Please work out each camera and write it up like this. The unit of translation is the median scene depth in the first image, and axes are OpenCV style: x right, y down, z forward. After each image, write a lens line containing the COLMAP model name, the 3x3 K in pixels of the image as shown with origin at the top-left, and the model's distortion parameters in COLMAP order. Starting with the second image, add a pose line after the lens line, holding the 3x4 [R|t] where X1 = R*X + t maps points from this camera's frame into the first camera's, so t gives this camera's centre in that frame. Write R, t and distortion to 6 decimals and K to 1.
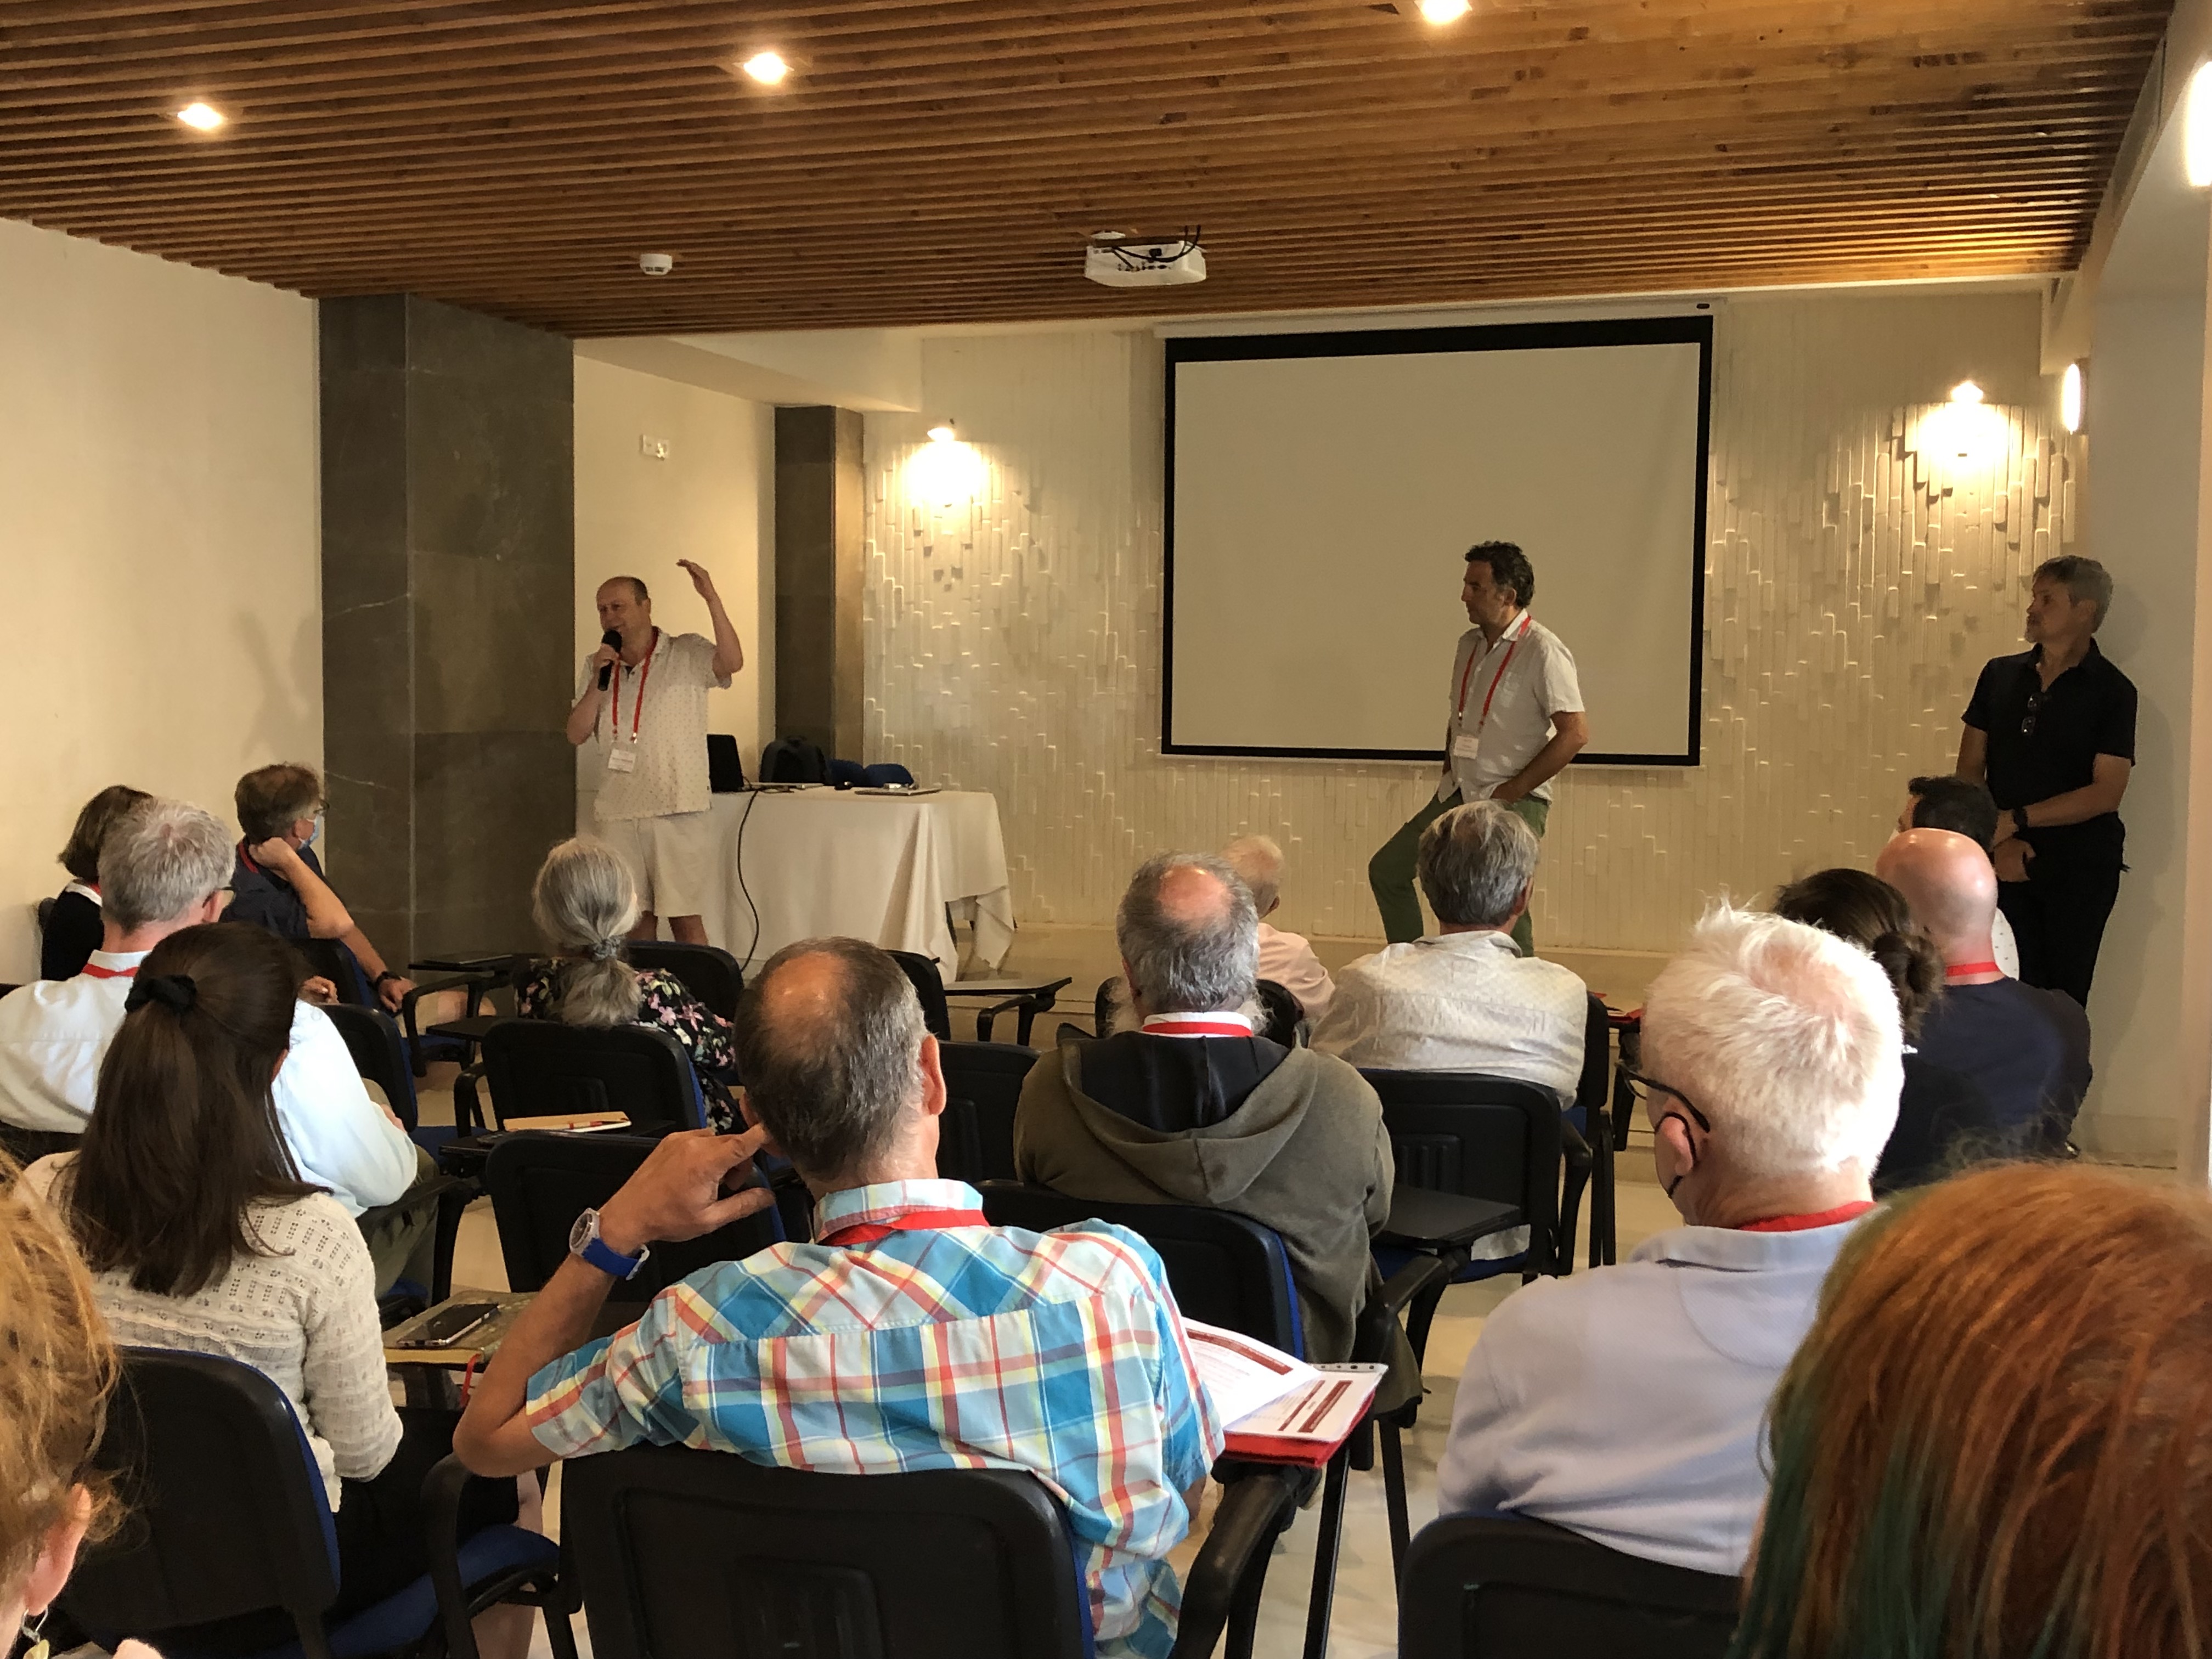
lens RADIAL K [[2400.3, 0, 1110.0], [0, 2400.3, 823.9], [0, 0, 1]] dist [0.062759, 0.000000]
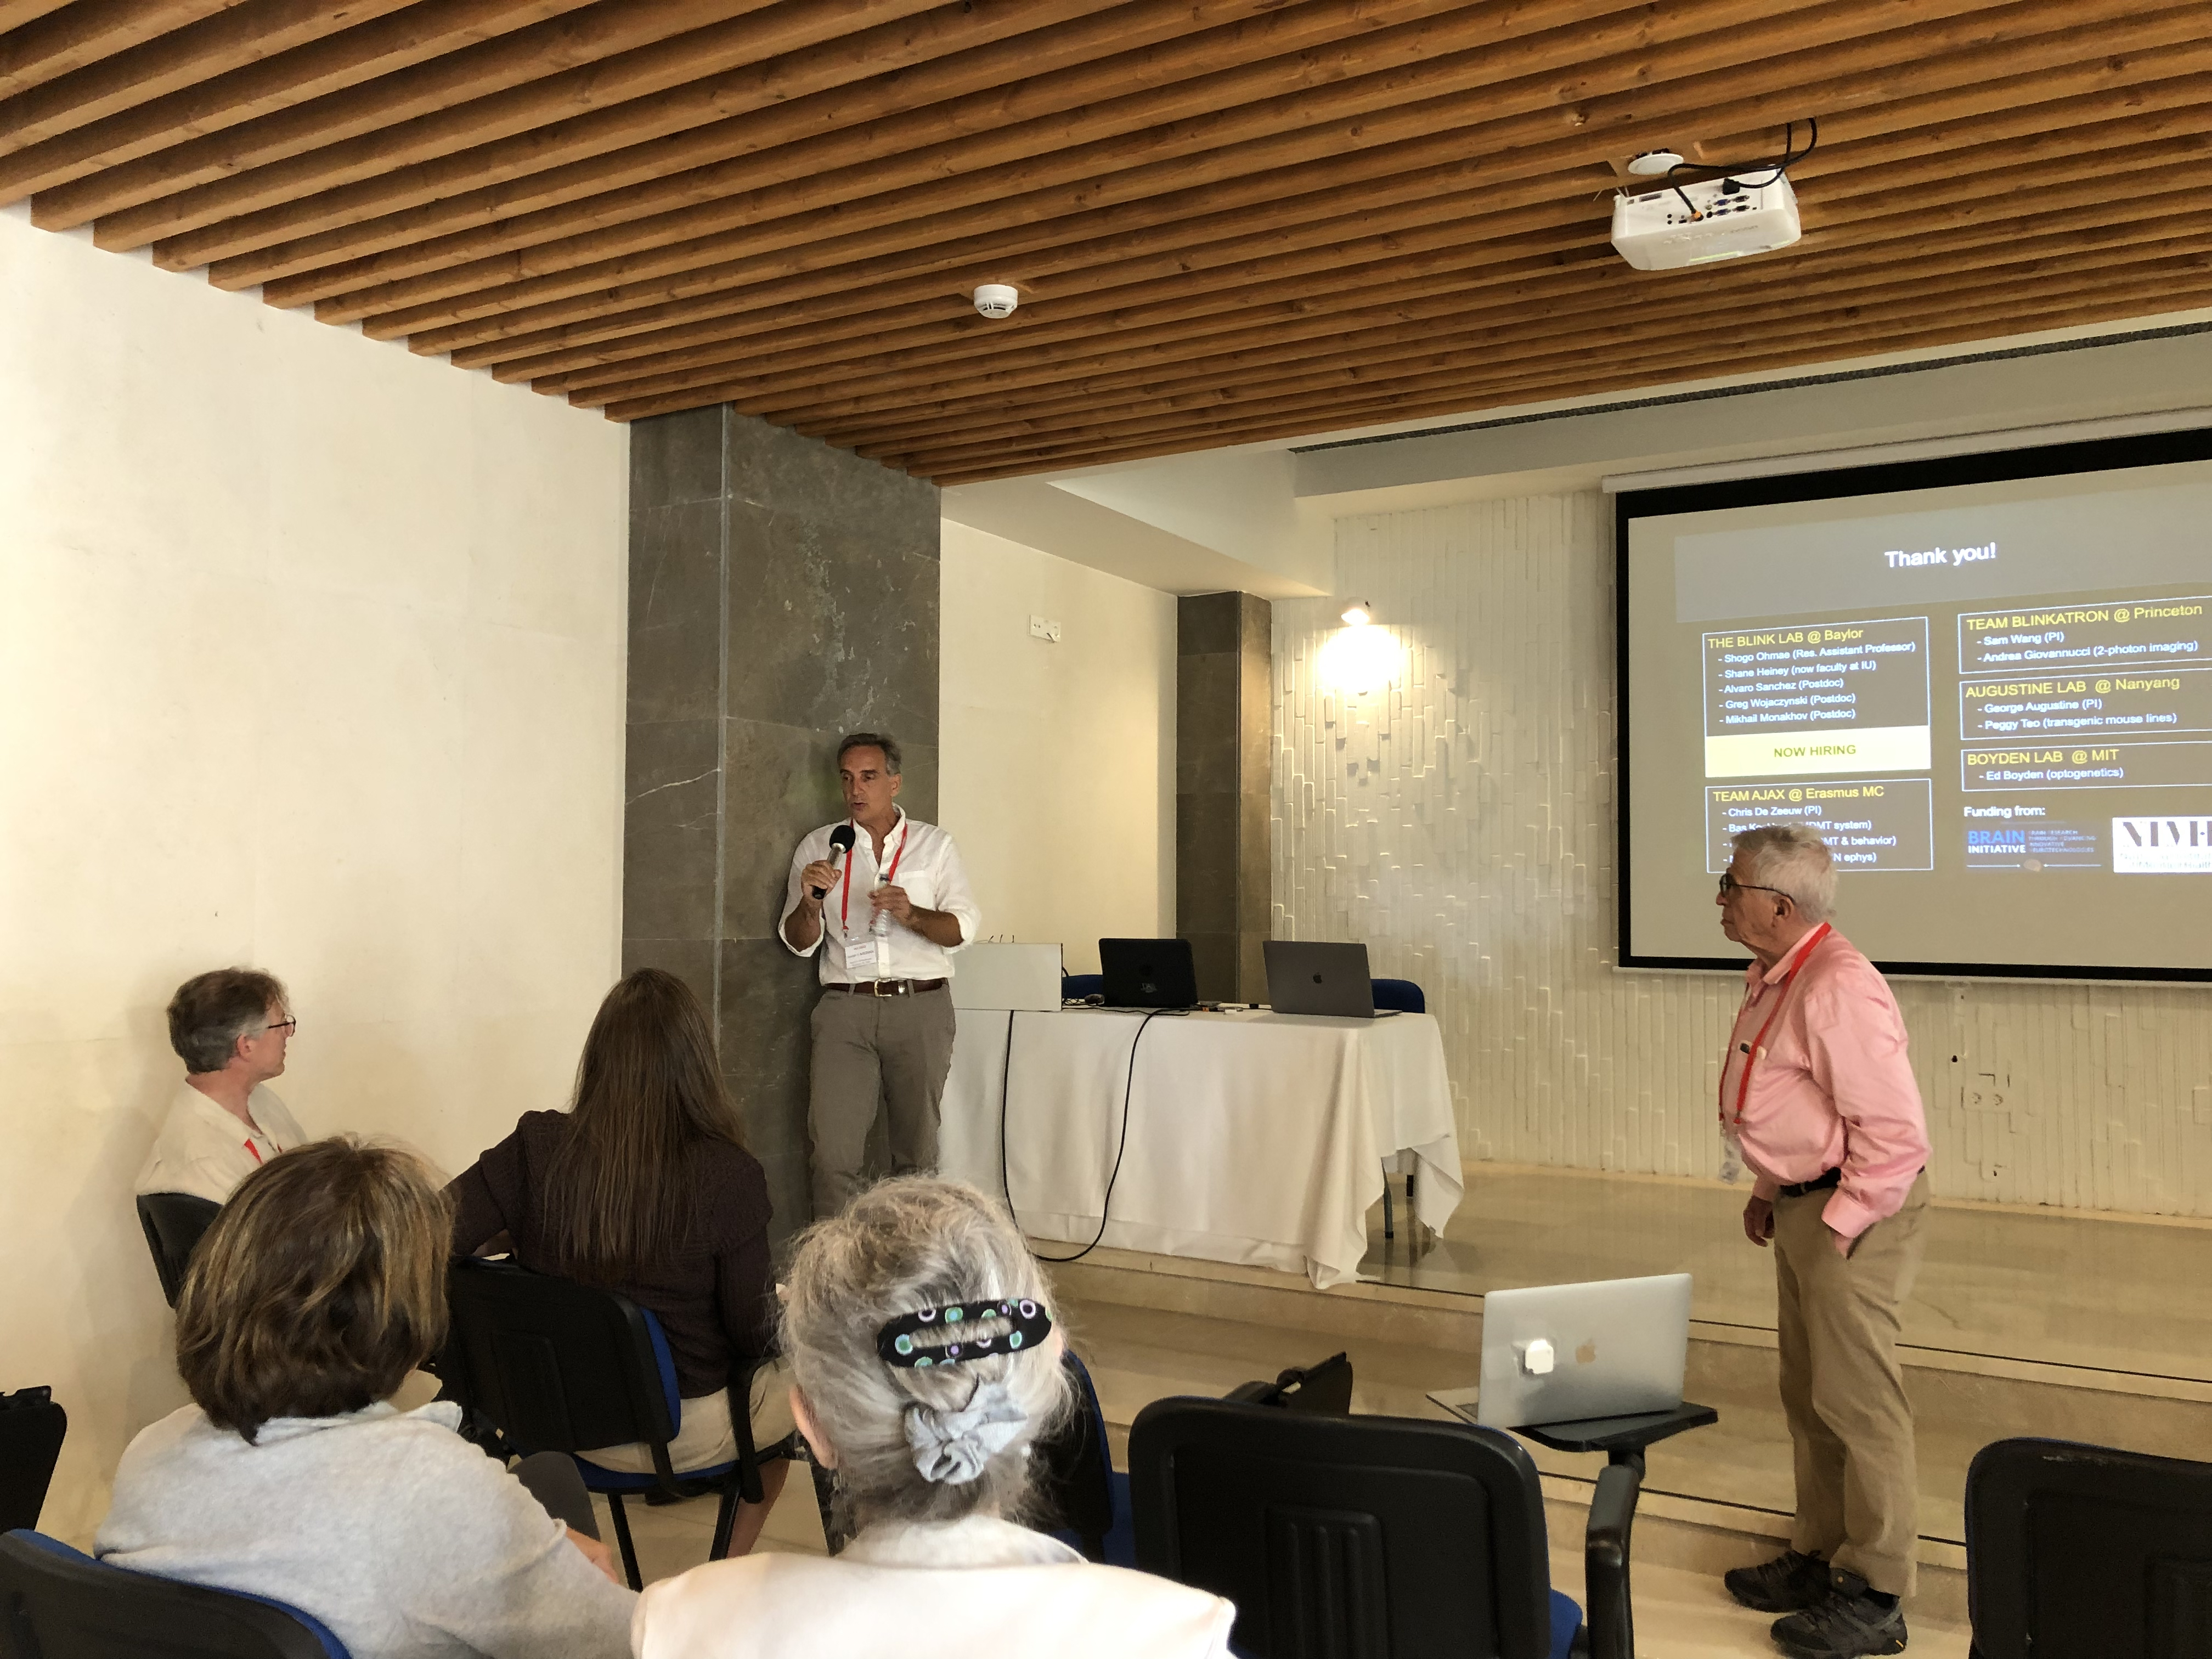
lens RADIAL K [[1787.4, 0, 1072.7], [0, 1787.4, 815.8], [0, 0, 1]] dist [0.035924, -0.040254]
pose [[0.978114, -0.015692, -0.207477, -0.039295], [-0.007581, 0.993803, -0.110901, -0.010598], [0.207932, 0.110047, 0.971933, 0.357811]]
